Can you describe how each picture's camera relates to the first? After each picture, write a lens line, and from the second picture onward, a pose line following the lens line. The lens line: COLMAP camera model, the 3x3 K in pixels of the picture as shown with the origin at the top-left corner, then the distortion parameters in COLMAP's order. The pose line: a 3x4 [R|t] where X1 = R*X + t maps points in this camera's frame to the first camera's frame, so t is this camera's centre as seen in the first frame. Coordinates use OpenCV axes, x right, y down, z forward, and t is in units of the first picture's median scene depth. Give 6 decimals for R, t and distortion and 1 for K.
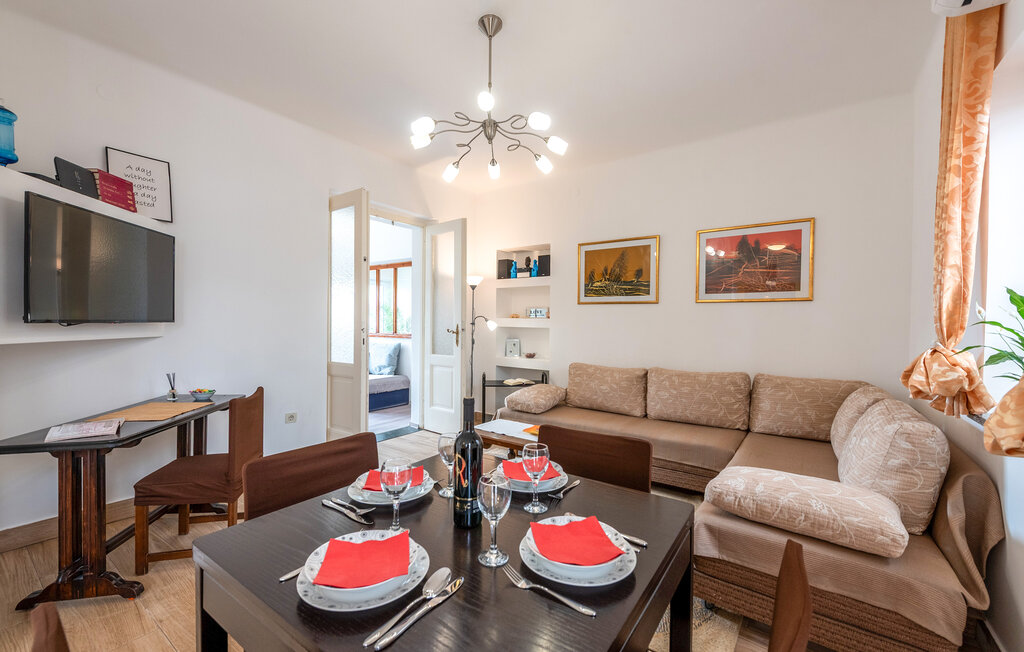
lens RADIAL K [[408.5, 0, 513.3], [0, 408.5, 323.7], [0, 0, 1]] dist [0.009830, -0.000233]
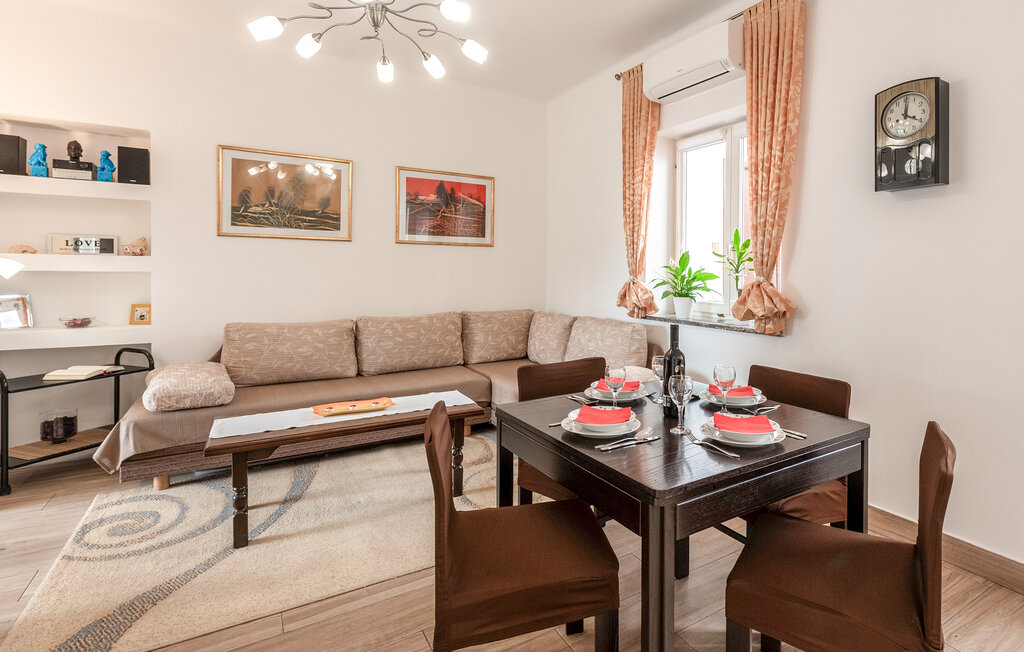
lens RADIAL K [[485.6, 0, 506.4], [0, 485.6, 281.0], [0, 0, 1]] dist [-0.000457, -0.000463]
pose [[0.427740, -0.029518, 0.903420, -0.436315], [-0.003743, 0.999400, 0.034426, -0.003397], [-0.903894, -0.018107, 0.427373, 0.284911]]
